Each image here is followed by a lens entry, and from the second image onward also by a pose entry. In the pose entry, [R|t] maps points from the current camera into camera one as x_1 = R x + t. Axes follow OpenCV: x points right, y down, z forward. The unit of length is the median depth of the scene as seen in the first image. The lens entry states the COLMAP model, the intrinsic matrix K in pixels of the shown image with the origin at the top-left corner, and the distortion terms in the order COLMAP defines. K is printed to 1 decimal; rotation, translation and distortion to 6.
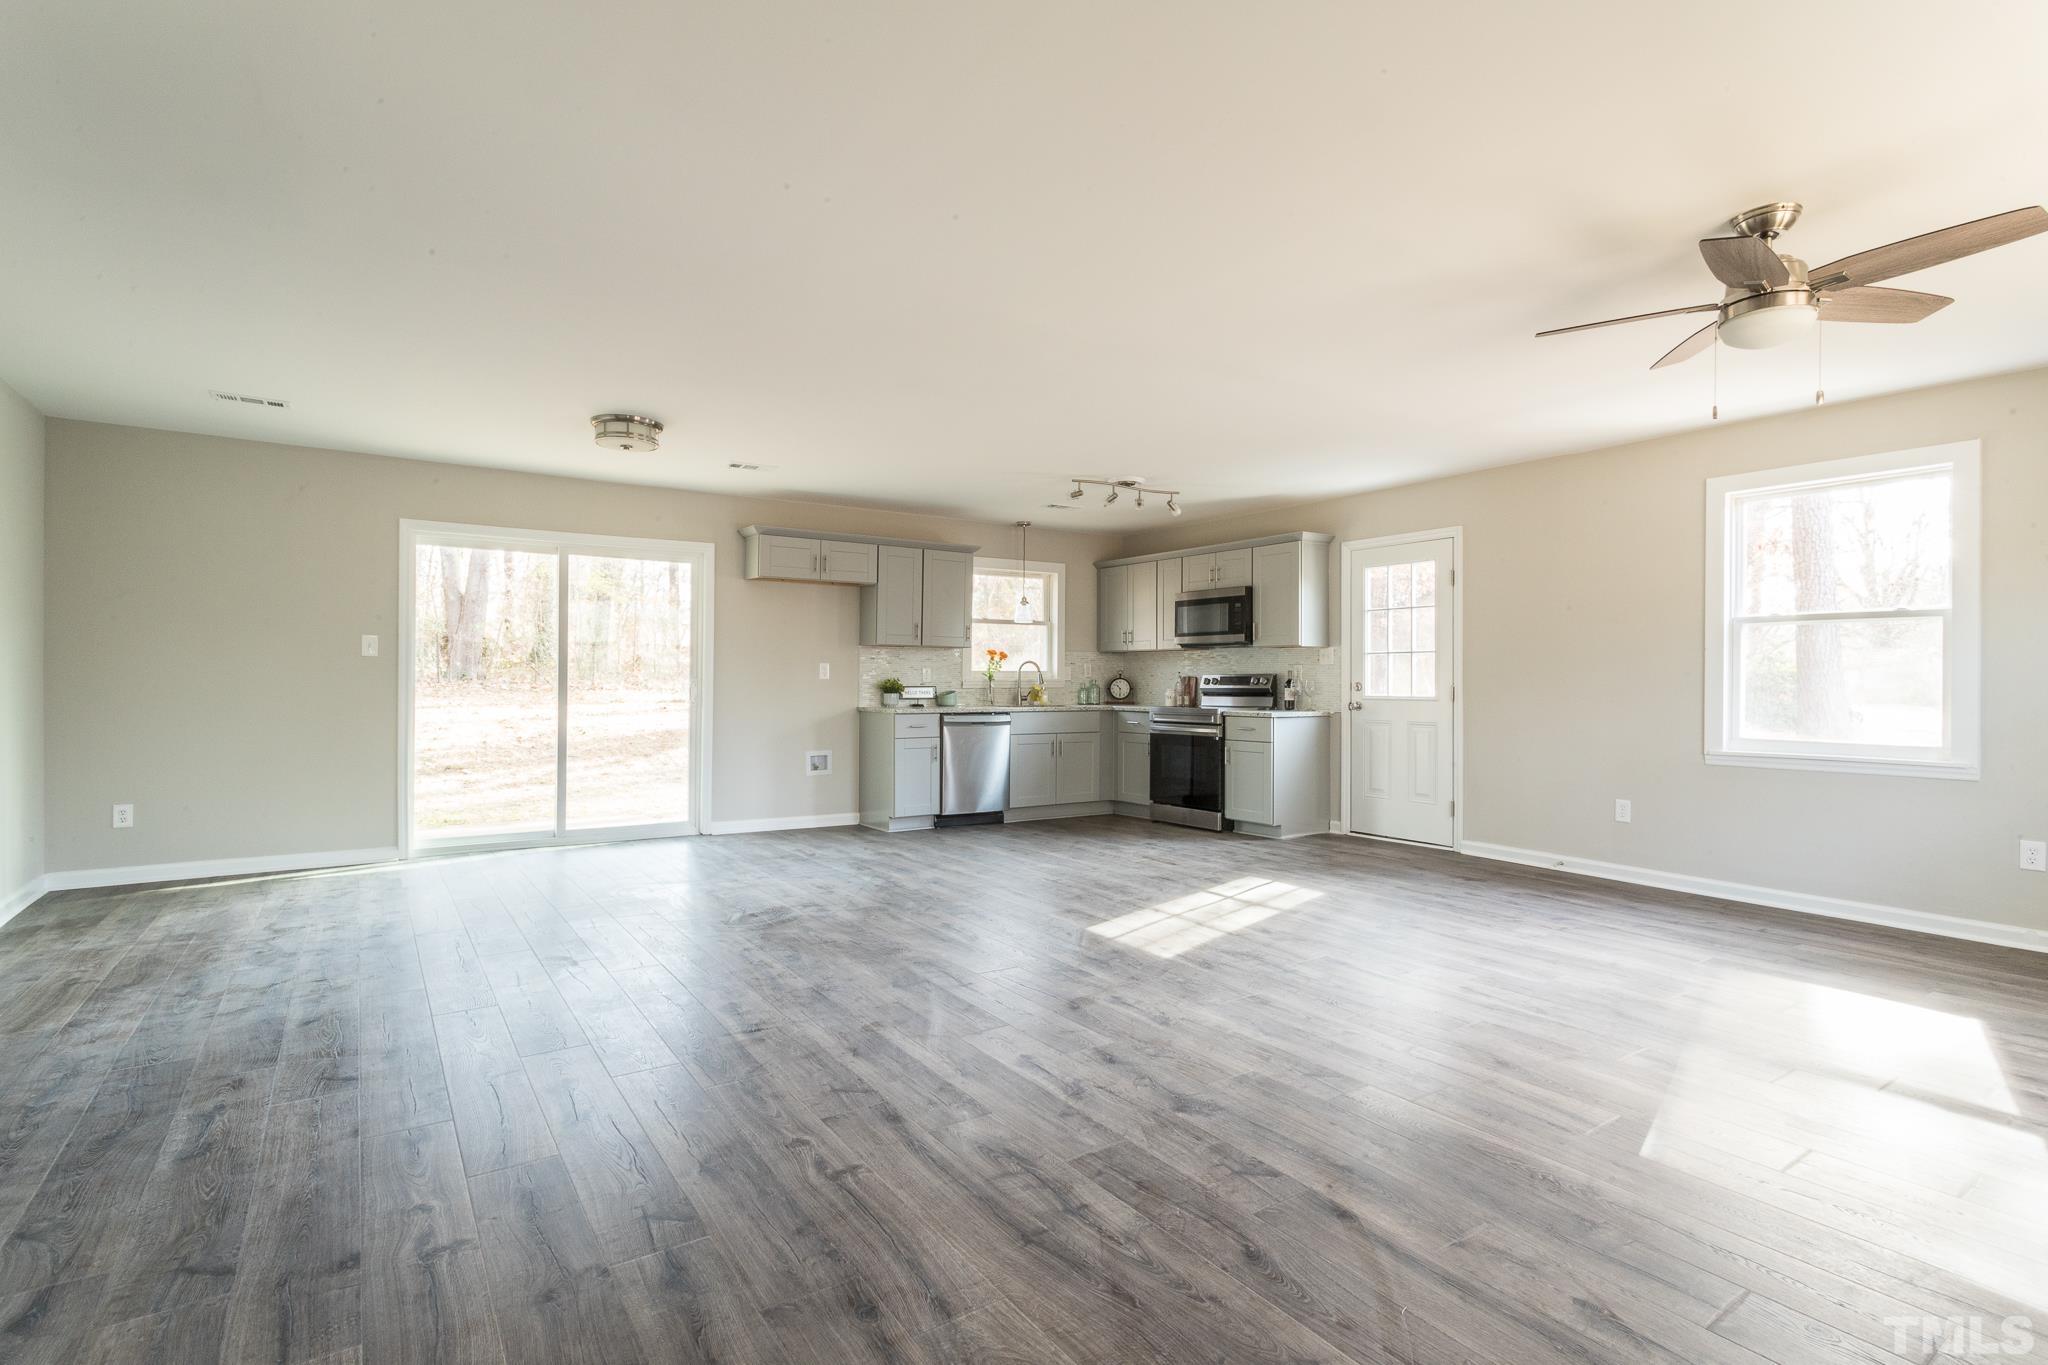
lens RADIAL K [[981.2, 0, 1024.0], [0, 981.2, 682.5], [0, 0, 1]] dist [-0.000104, 0.000256]
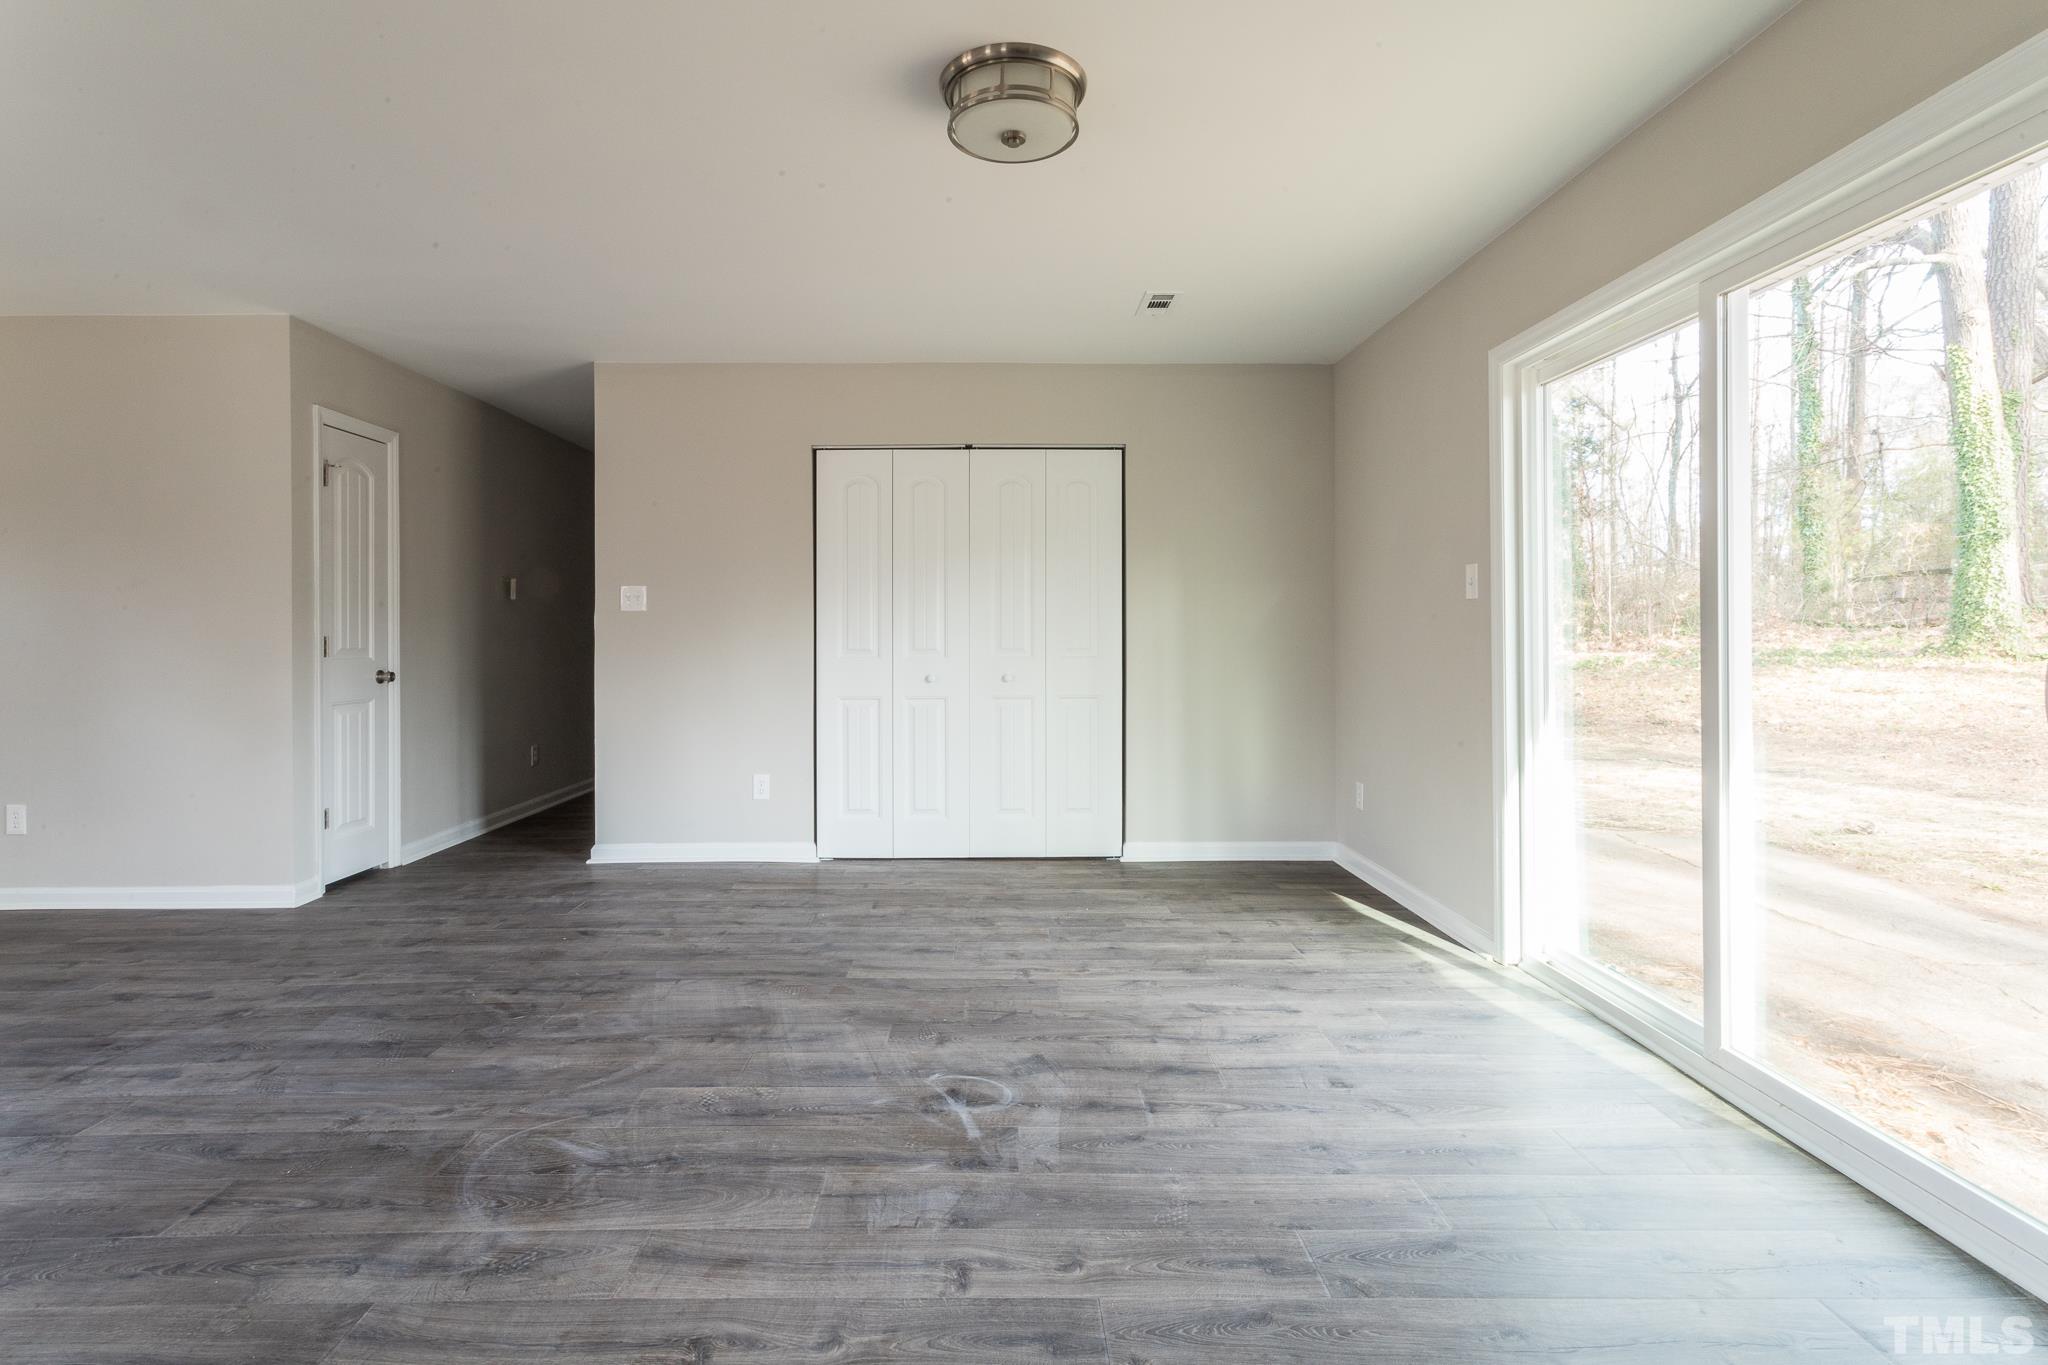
lens RADIAL K [[988.0, 0, 1024.3], [0, 988.0, 634.2], [0, 0, 1]] dist [0.002472, 0.000840]
pose [[-0.546292, -0.004515, -0.837583, -0.019755], [-0.002021, 0.999990, -0.004072, -0.006594], [0.837593, -0.000531, -0.546295, 2.007597]]
